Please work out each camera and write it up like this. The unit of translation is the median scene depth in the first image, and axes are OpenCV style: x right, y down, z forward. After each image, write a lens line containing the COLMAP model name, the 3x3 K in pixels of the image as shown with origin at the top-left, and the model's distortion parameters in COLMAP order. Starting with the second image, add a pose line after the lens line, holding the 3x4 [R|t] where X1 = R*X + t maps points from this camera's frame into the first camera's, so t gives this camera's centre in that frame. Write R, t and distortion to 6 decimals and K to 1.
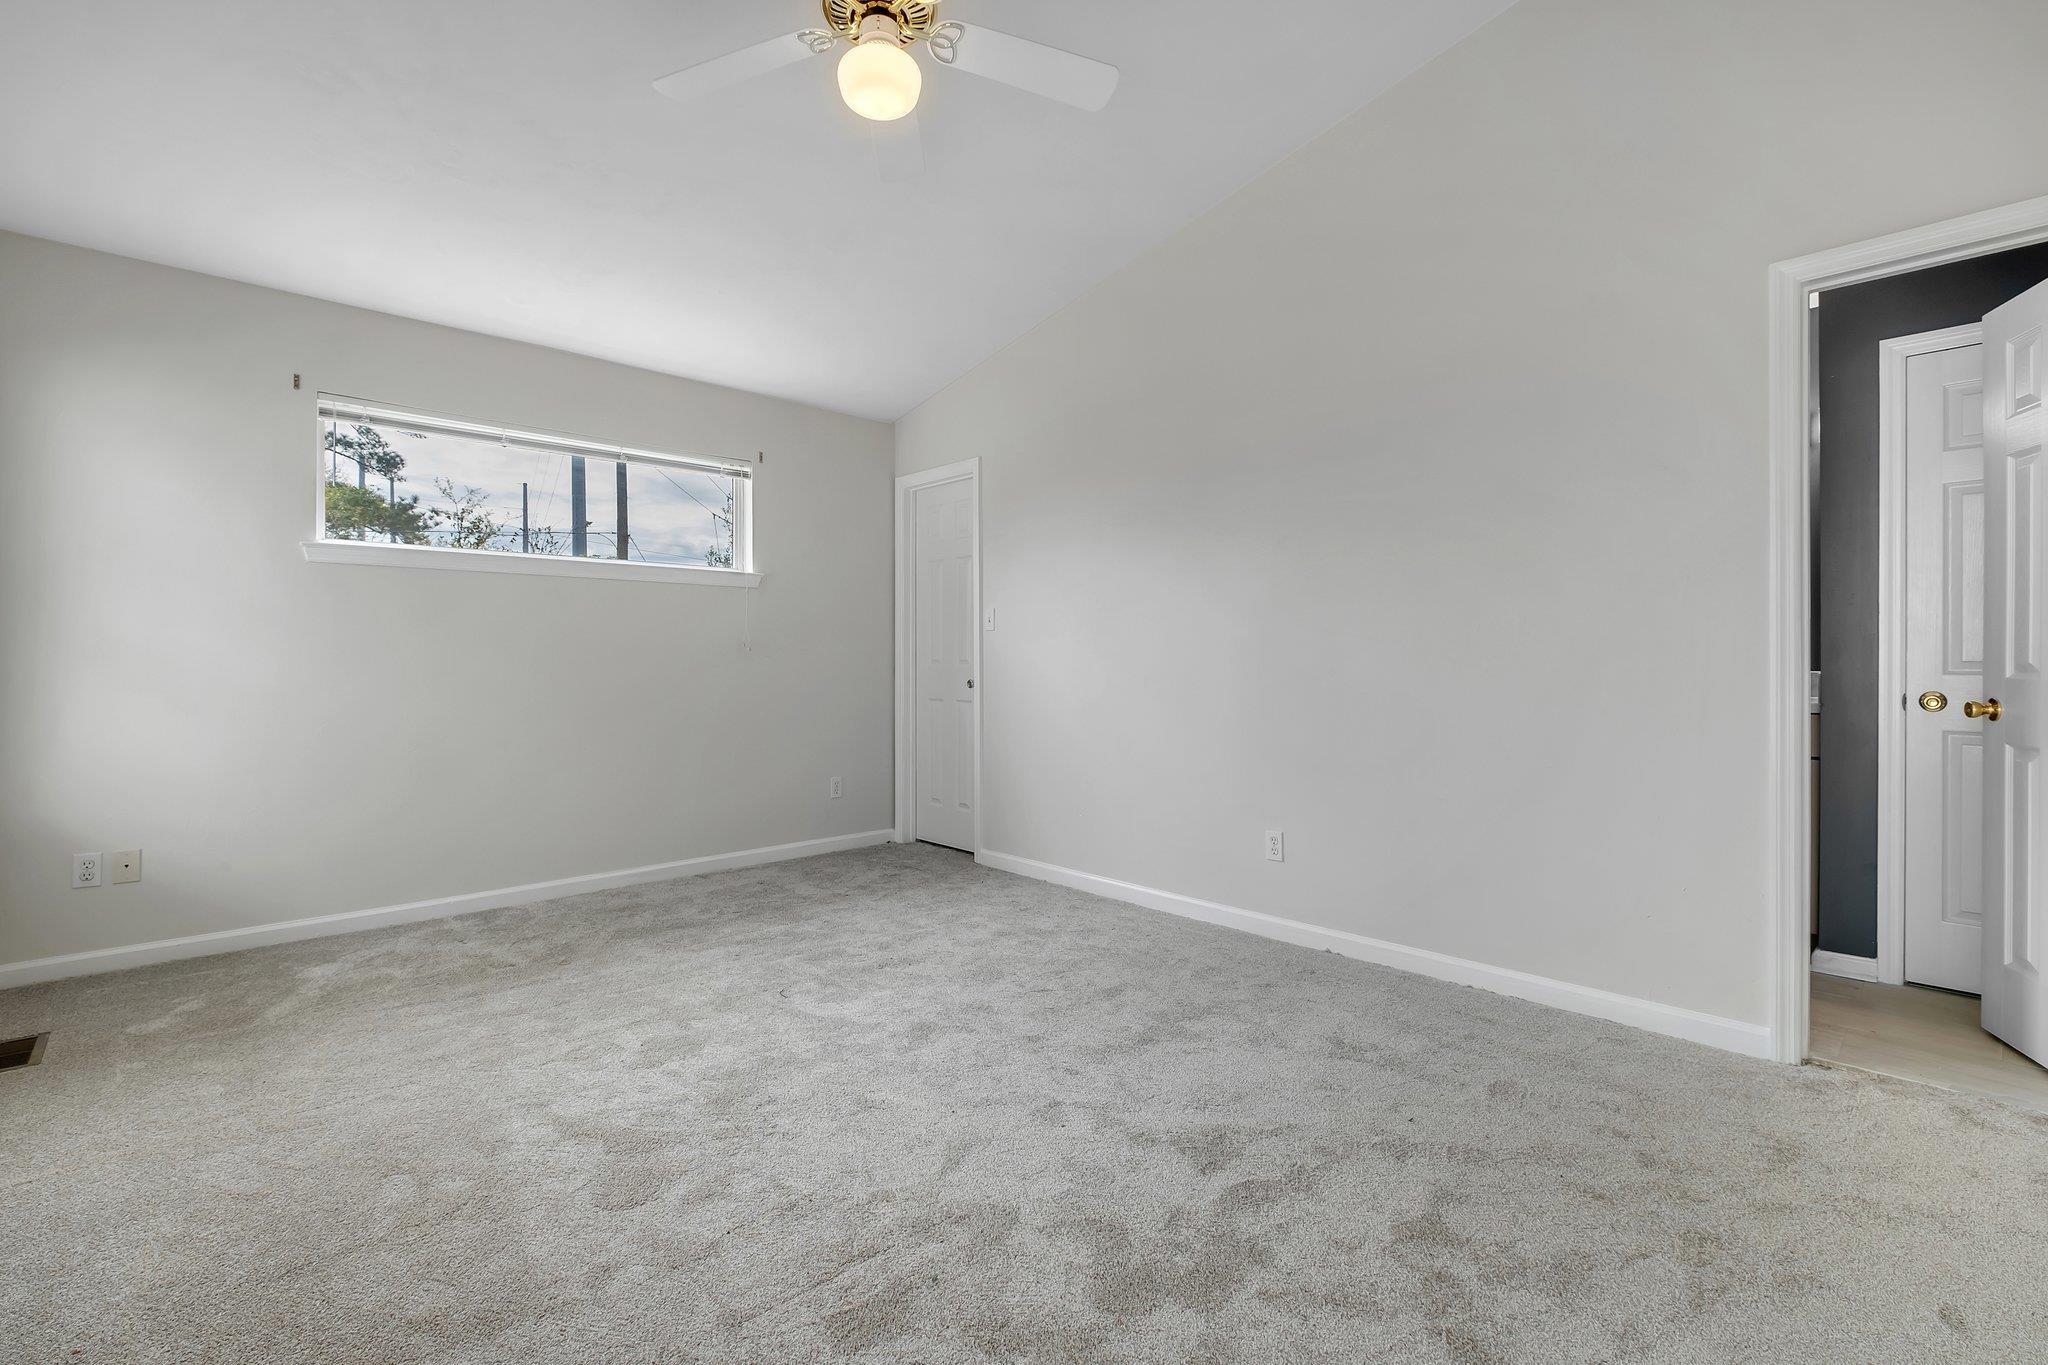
lens RADIAL K [[899.7, 0, 1032.5], [0, 899.7, 664.3], [0, 0, 1]] dist [-0.010200, 0.003163]
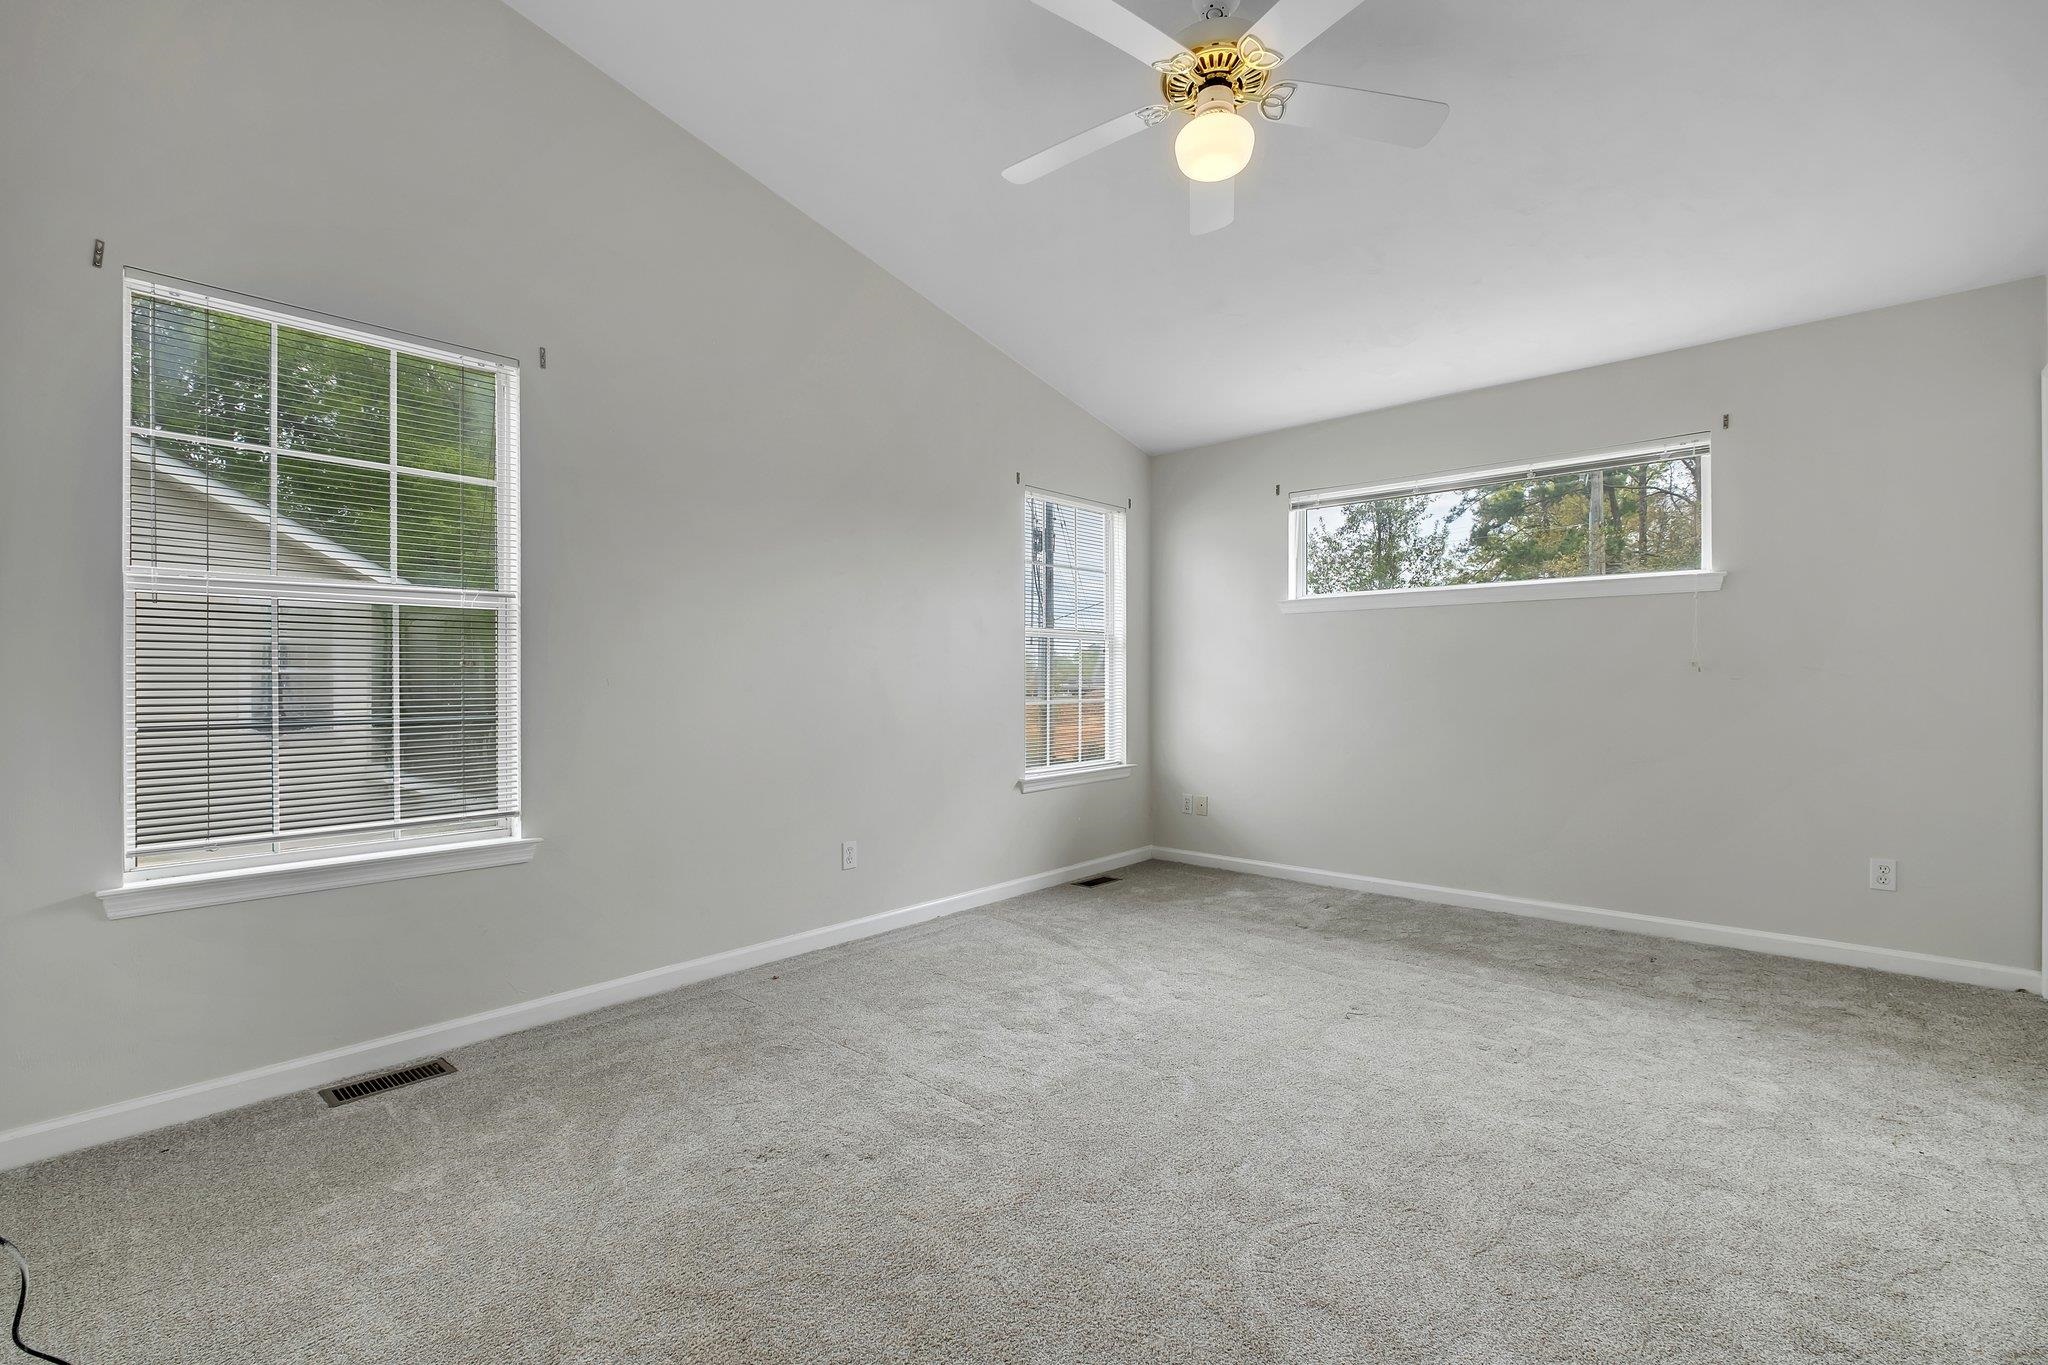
lens RADIAL K [[899.7, 0, 1034.8], [0, 899.7, 683.8], [0, 0, 1]] dist [-0.010200, 0.003163]
pose [[0.090445, -0.005499, -0.995886, 0.534395], [-0.009576, 0.999934, -0.006392, 0.008740], [0.995855, 0.010115, 0.090387, 0.440459]]
